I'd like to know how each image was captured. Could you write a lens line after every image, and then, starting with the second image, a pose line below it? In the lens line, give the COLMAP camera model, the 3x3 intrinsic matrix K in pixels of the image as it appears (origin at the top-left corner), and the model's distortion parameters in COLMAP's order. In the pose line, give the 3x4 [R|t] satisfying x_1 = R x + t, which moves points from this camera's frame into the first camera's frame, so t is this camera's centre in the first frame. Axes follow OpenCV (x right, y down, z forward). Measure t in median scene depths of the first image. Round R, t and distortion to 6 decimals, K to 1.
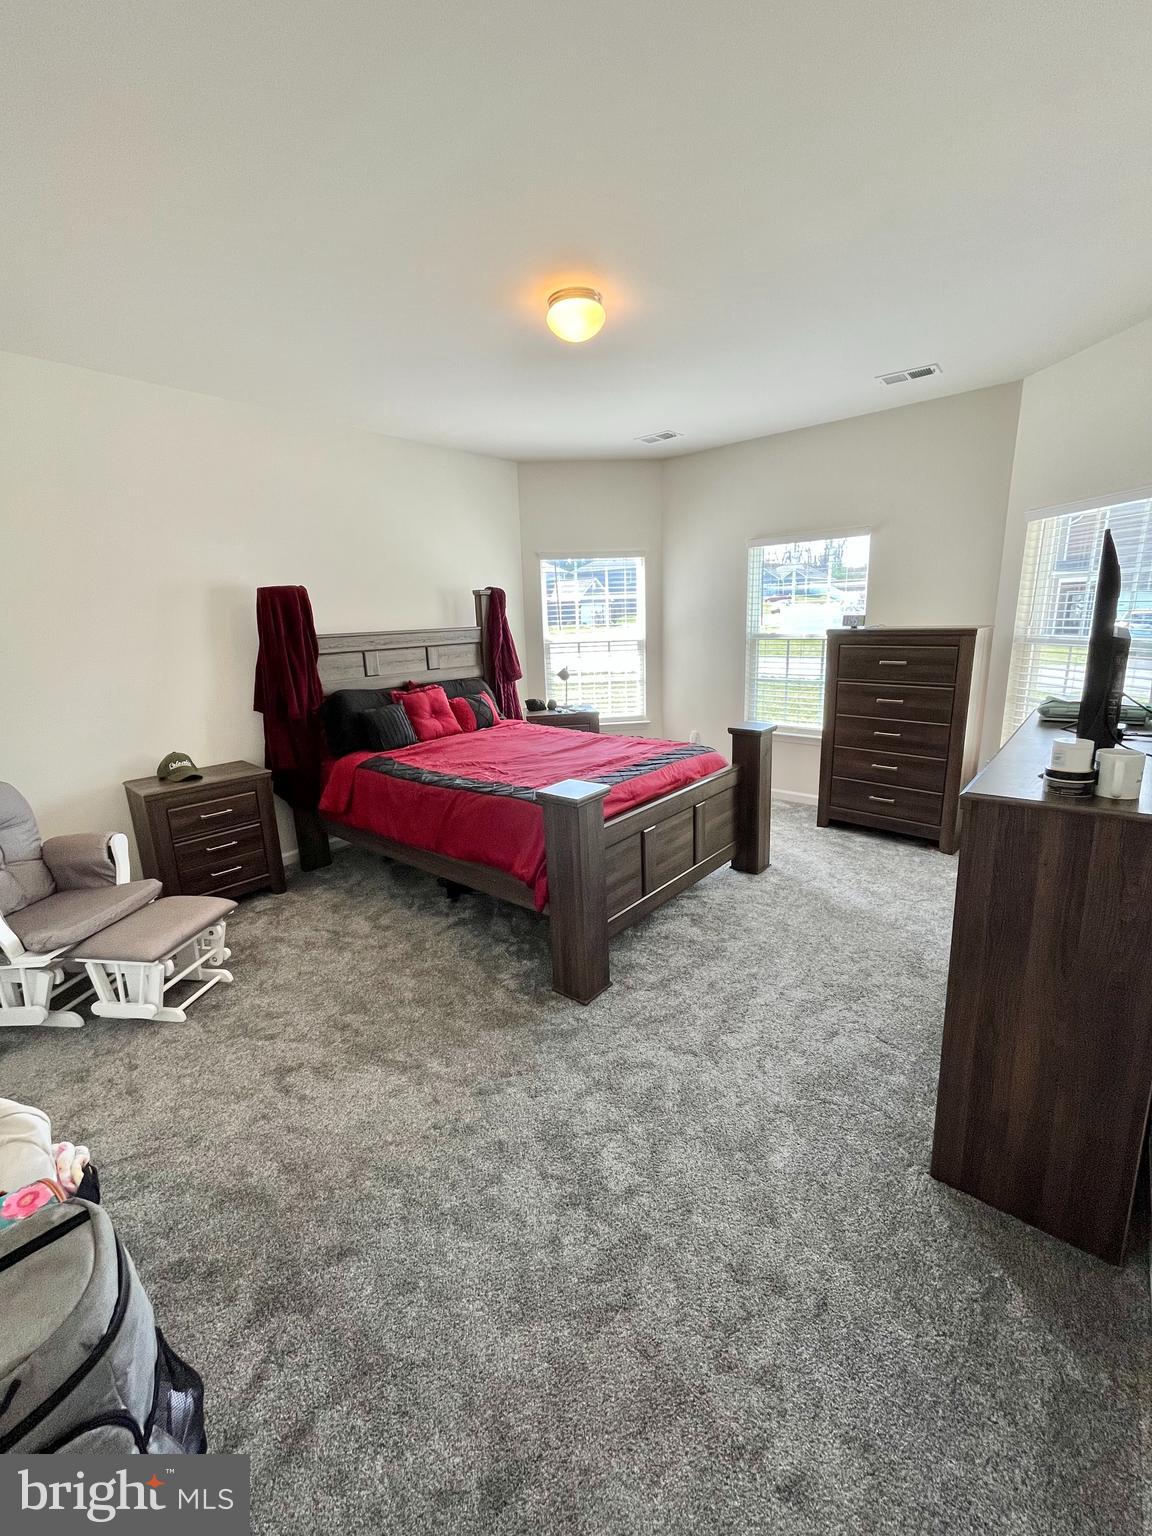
lens RADIAL K [[620.9, 0, 578.2], [0, 620.9, 760.9], [0, 0, 1]] dist [-0.003660, 0.000903]
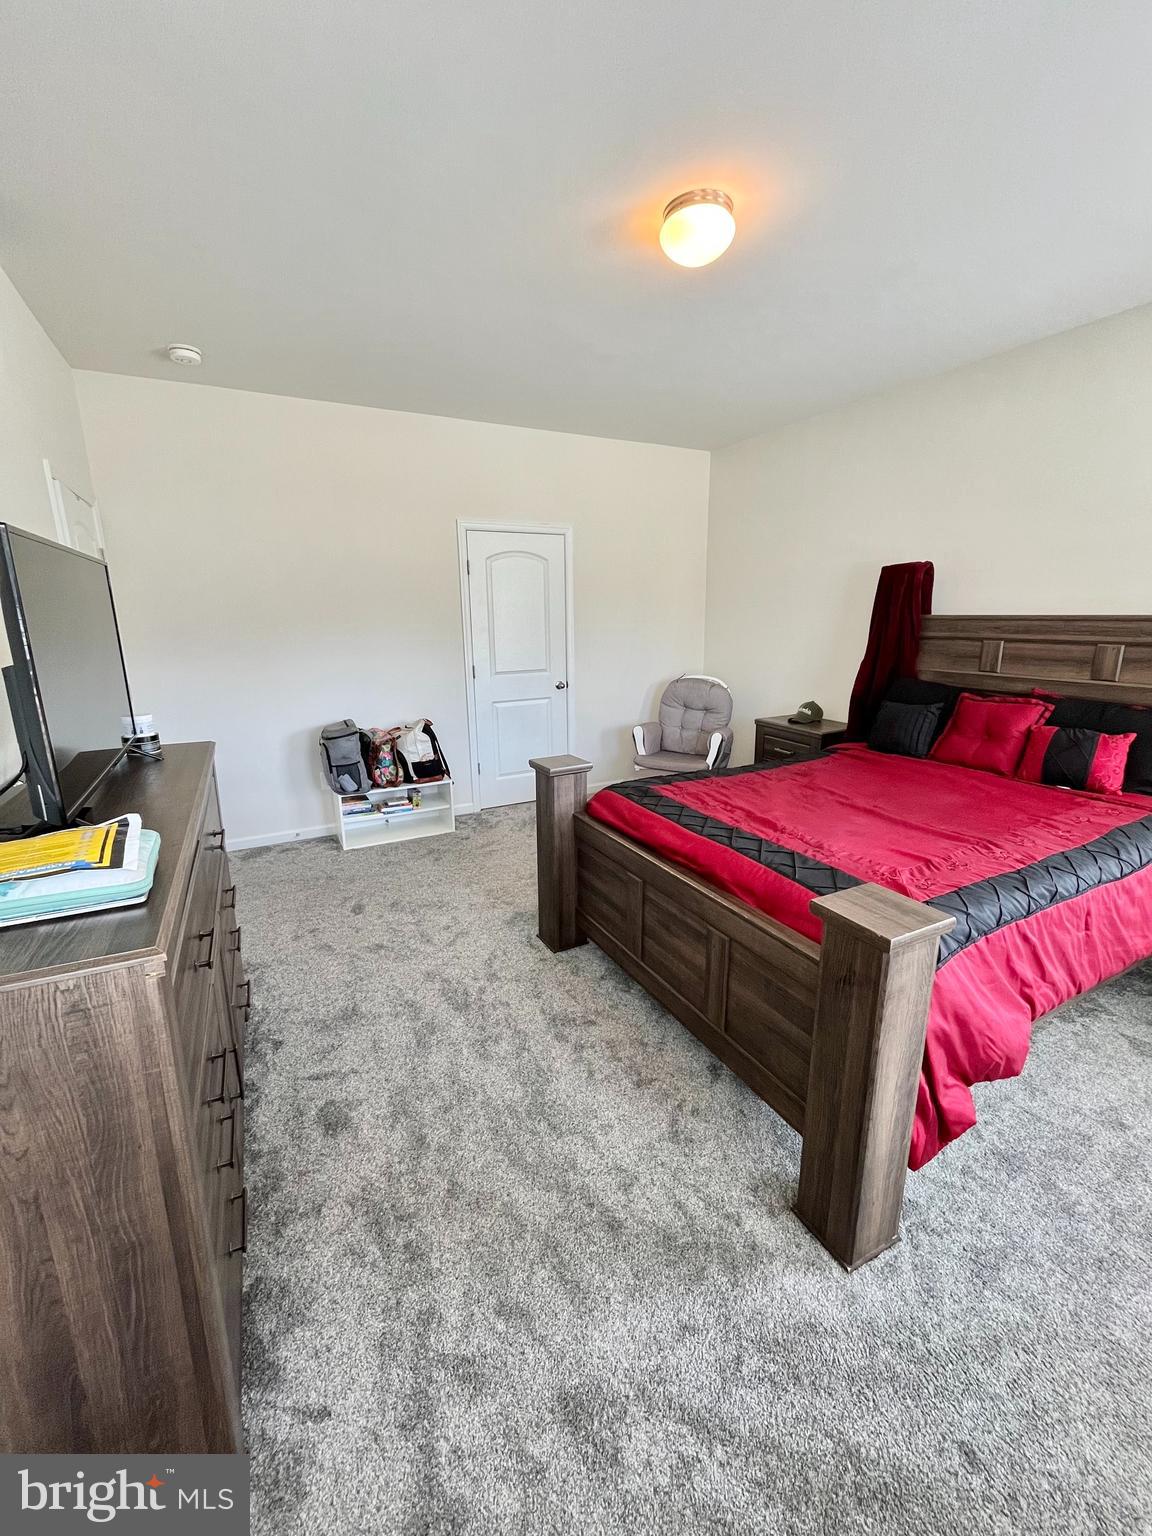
lens RADIAL K [[620.9, 0, 578.2], [0, 620.9, 760.9], [0, 0, 1]] dist [-0.003660, 0.000903]
pose [[-0.366139, 0.255962, -0.894665, 0.970306], [-0.195760, 0.918725, 0.342960, -0.336919], [0.909736, 0.300711, -0.286274, 1.326345]]
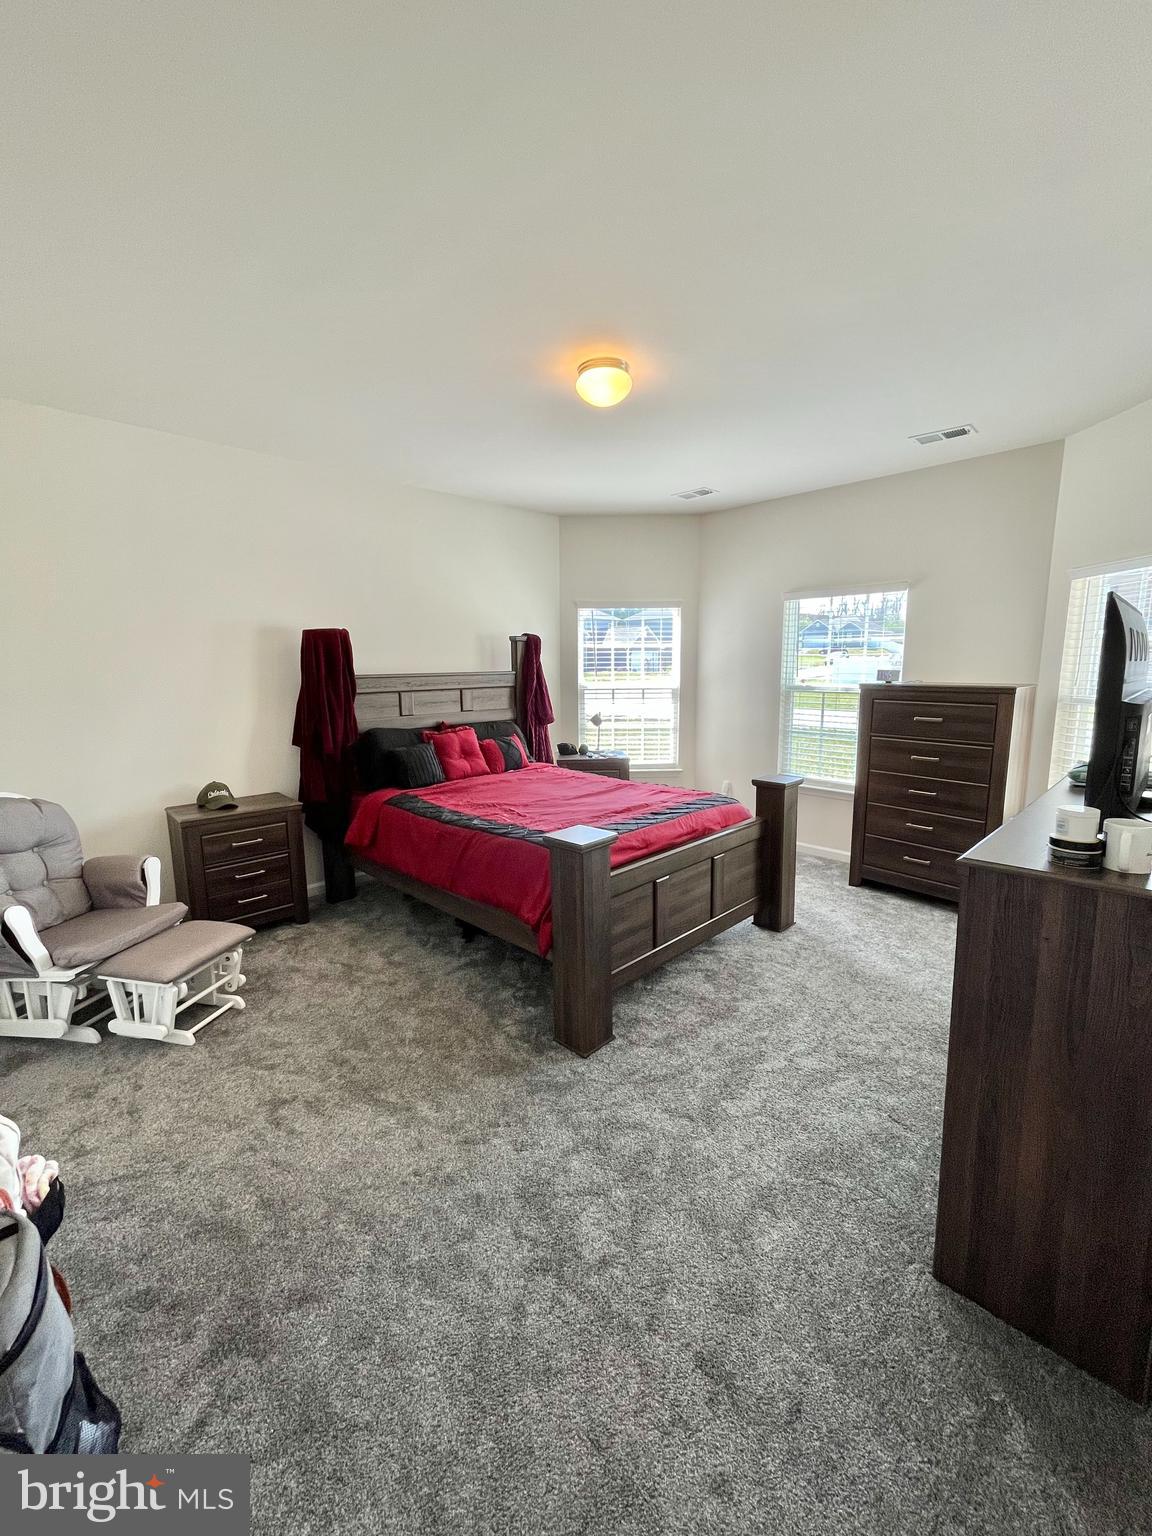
lens RADIAL K [[620.9, 0, 578.2], [0, 620.9, 760.9], [0, 0, 1]] dist [-0.003660, 0.000903]
pose [[0.996360, 0.037630, -0.076492, 0.059310], [-0.042959, 0.996673, -0.069269, -0.003769], [0.073631, 0.072303, 0.994661, -0.004491]]
